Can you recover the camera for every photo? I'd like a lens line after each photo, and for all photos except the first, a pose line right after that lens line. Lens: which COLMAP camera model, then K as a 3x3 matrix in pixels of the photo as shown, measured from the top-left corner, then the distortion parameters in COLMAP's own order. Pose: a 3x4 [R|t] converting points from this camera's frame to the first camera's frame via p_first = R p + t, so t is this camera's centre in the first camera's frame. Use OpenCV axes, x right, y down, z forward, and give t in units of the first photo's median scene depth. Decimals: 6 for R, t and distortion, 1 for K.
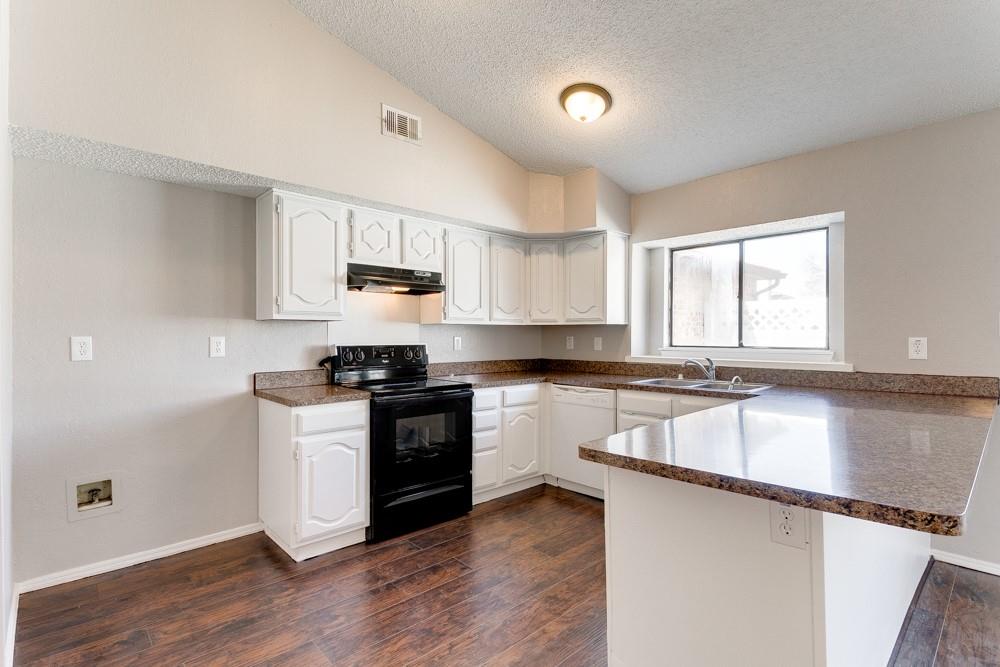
lens RADIAL K [[477.2, 0, 498.1], [0, 477.2, 331.6], [0, 0, 1]] dist [-0.000522, -0.000720]
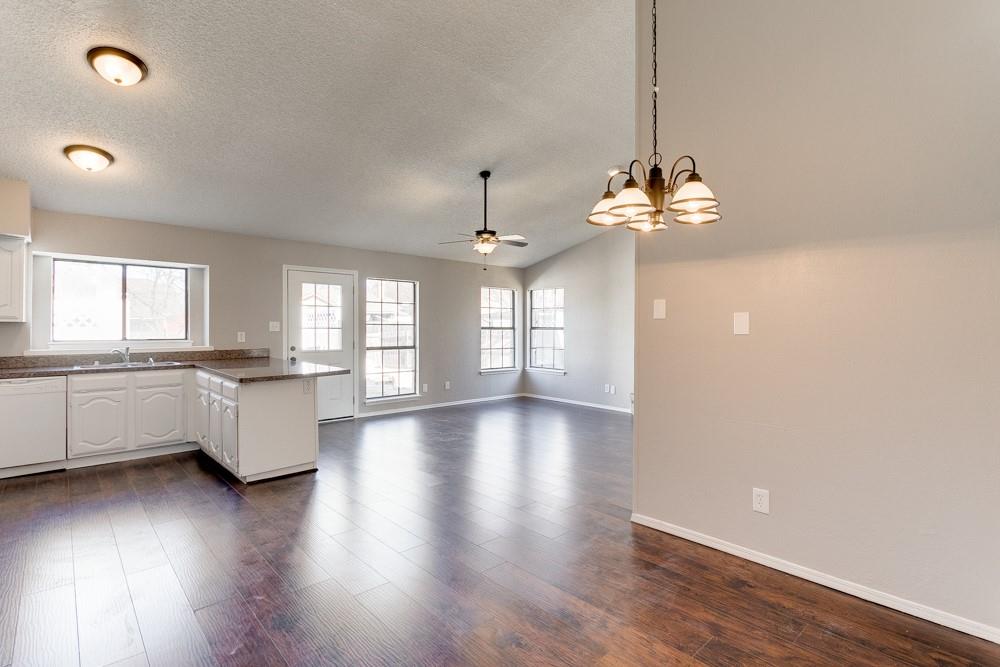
lens RADIAL K [[476.8, 0, 498.5], [0, 476.8, 335.9], [0, 0, 1]] dist [0.000596, -0.000507]
pose [[0.002992, -0.011855, 0.999925, -0.989249], [-0.005760, 0.999913, 0.011872, -0.003062], [-0.999979, -0.005795, 0.002923, -0.127695]]
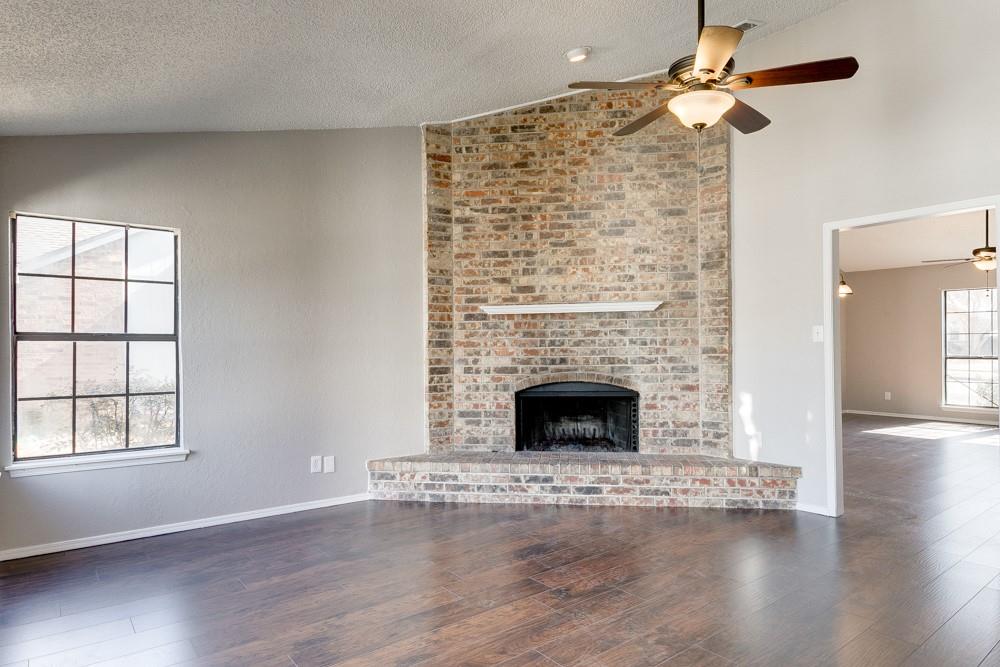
lens RADIAL K [[589.4, 0, 490.6], [0, 589.4, 346.9], [0, 0, 1]] dist [0.002355, -0.000005]
pose [[-0.995551, 0.005687, 0.094054, 0.744063], [0.005967, 0.999979, 0.002696, 0.005160], [-0.094037, 0.003246, -0.995563, 0.633120]]
